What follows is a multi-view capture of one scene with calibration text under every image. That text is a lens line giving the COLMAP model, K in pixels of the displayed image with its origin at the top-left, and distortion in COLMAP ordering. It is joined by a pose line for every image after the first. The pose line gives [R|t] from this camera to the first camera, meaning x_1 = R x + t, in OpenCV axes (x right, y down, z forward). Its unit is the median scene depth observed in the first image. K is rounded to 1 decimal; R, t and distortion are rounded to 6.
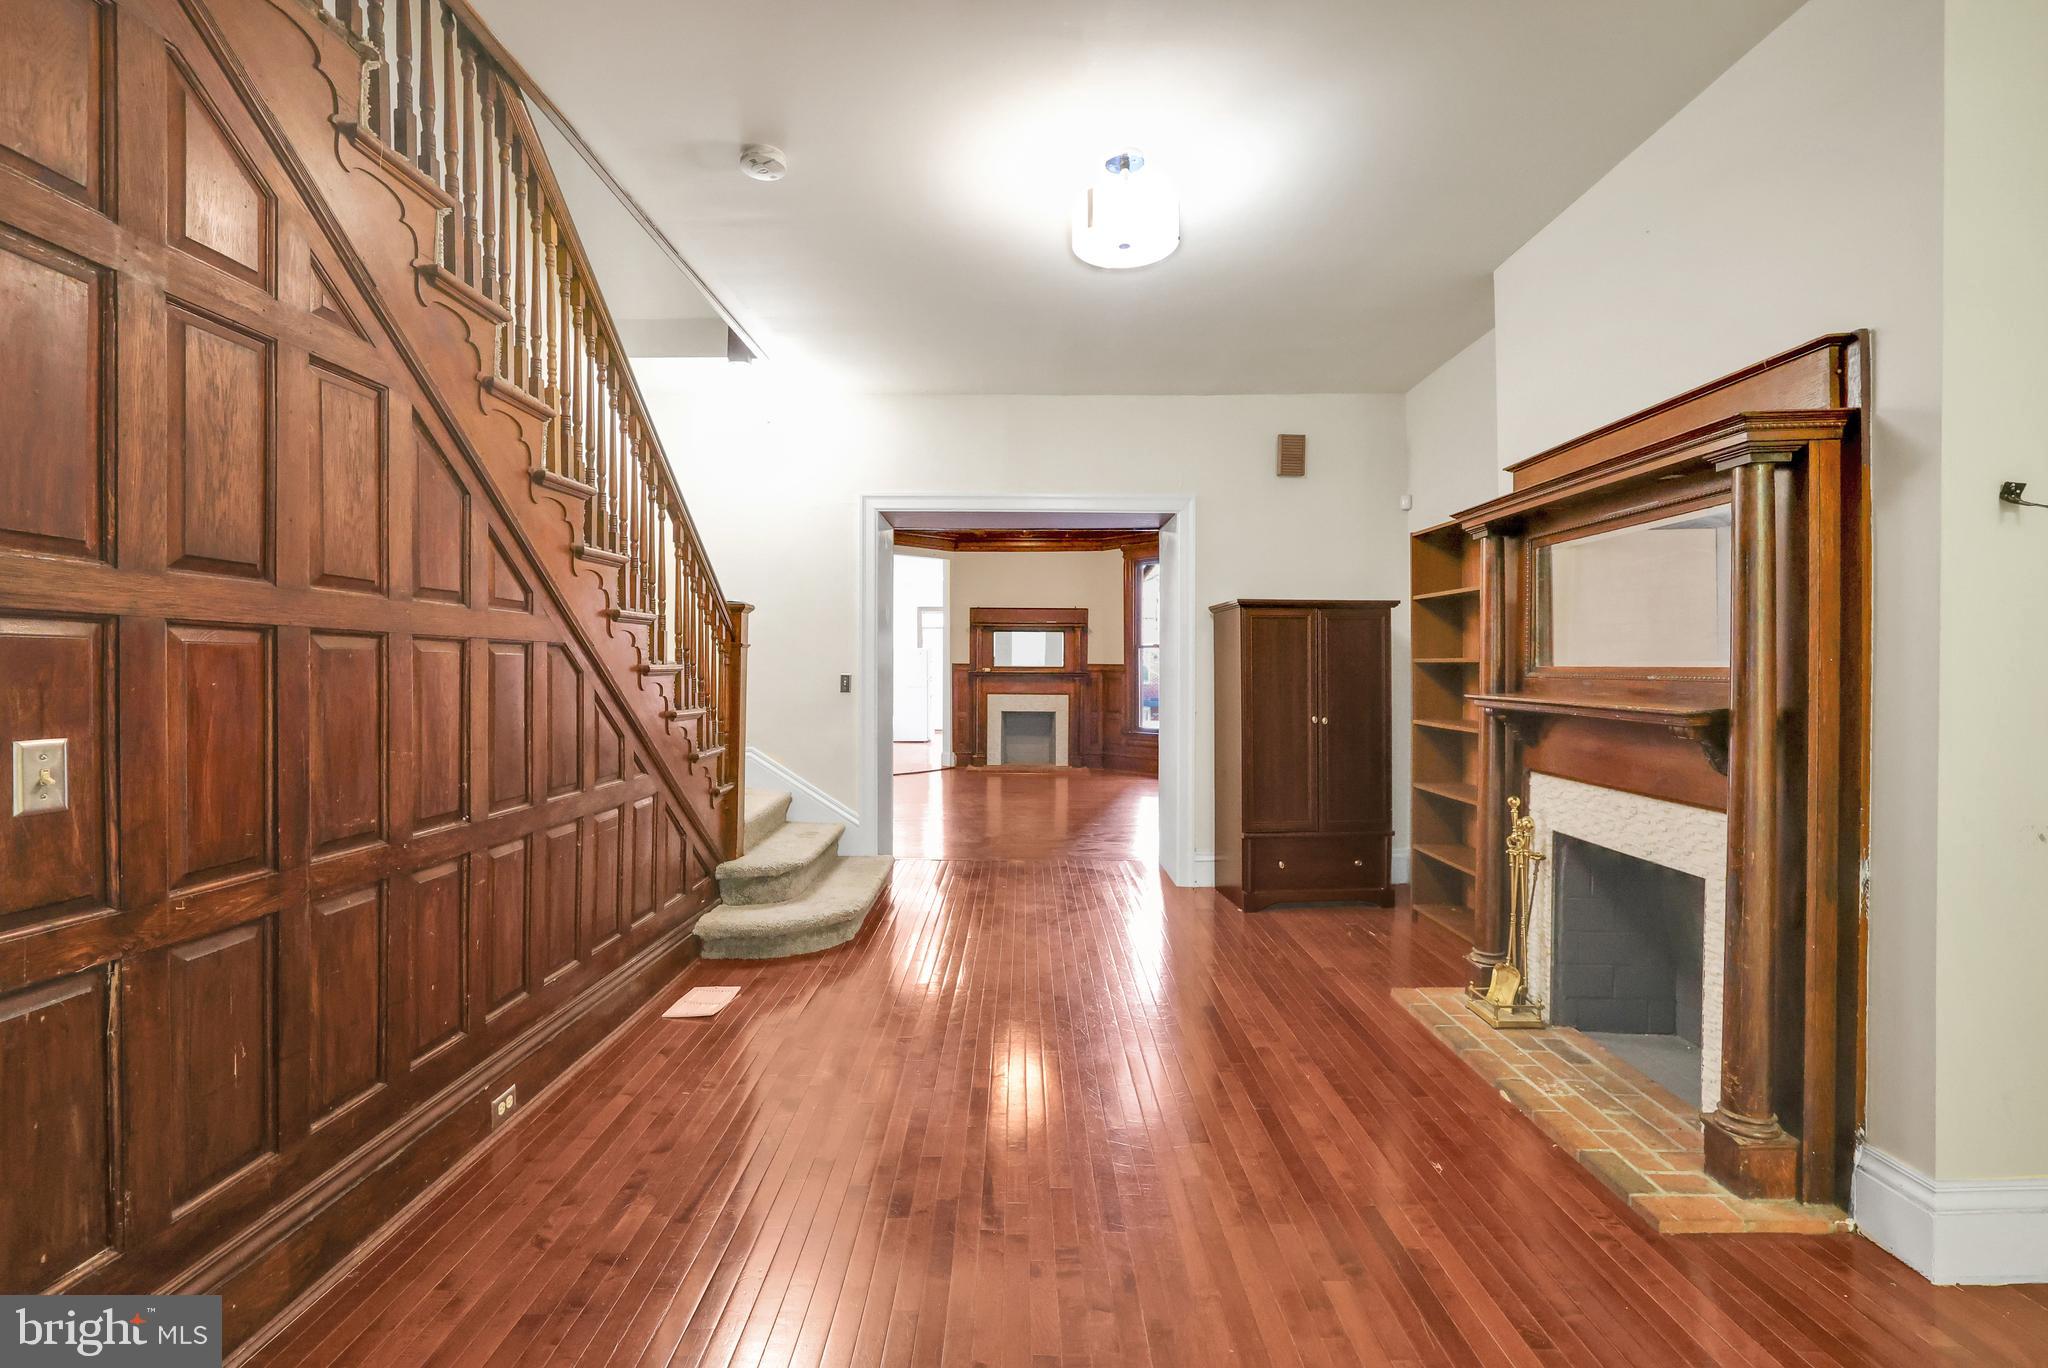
lens RADIAL K [[899.3, 0, 1013.4], [0, 899.3, 677.1], [0, 0, 1]] dist [-0.051445, 0.020271]
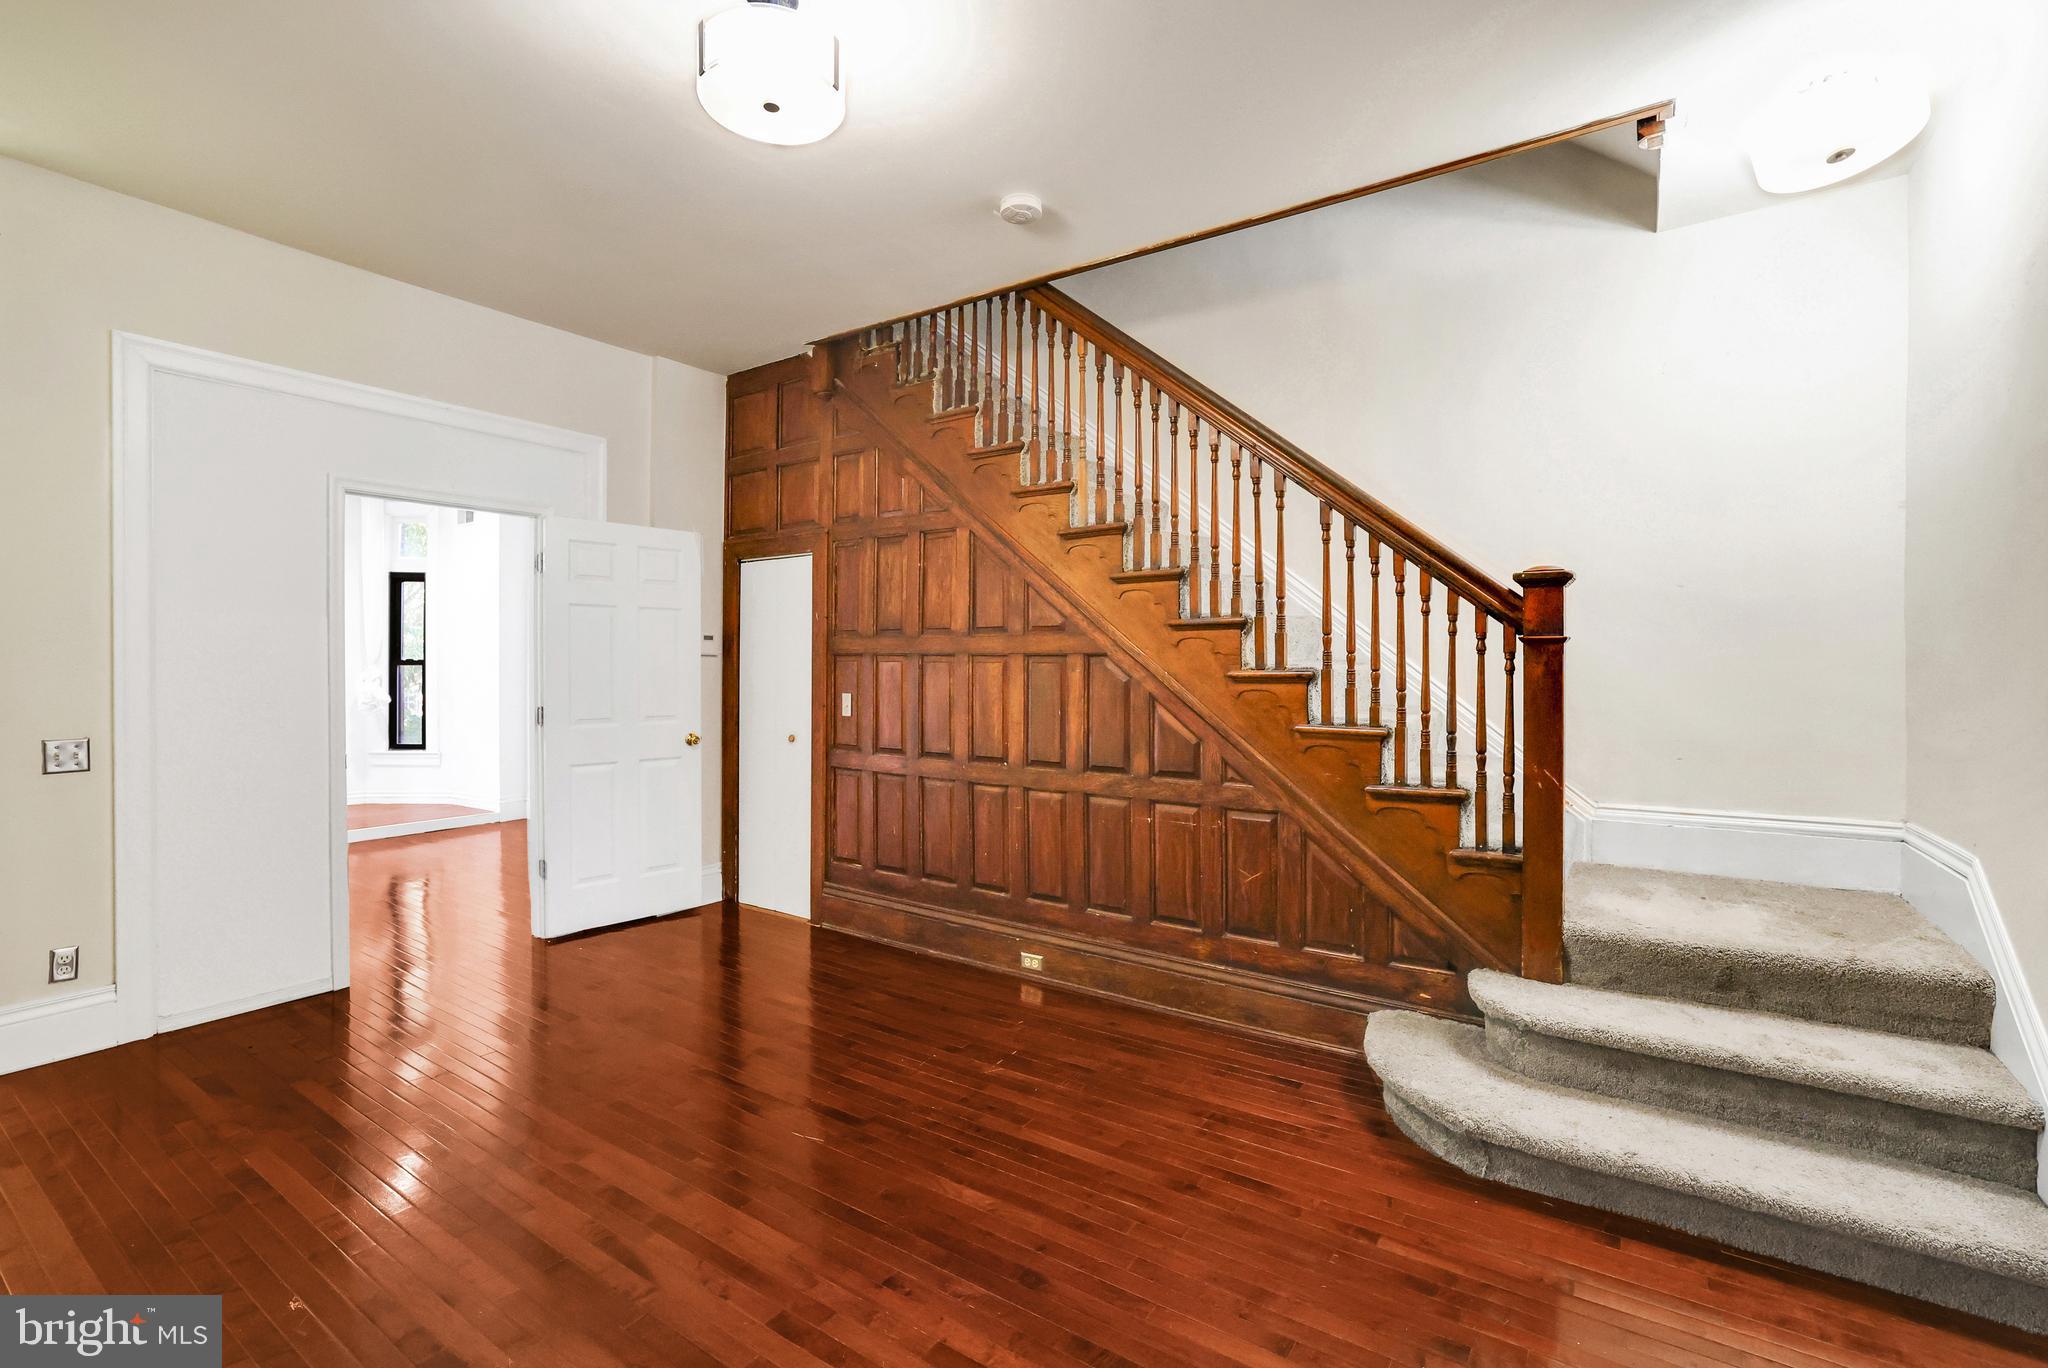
lens RADIAL K [[899.3, 0, 1013.4], [0, 899.3, 677.1], [0, 0, 1]] dist [-0.051445, 0.020271]
pose [[-0.558092, 0.003963, -0.829770, 0.625343], [-0.014458, 0.999790, 0.014500, -0.021819], [0.829653, 0.020089, -0.557917, 1.589216]]
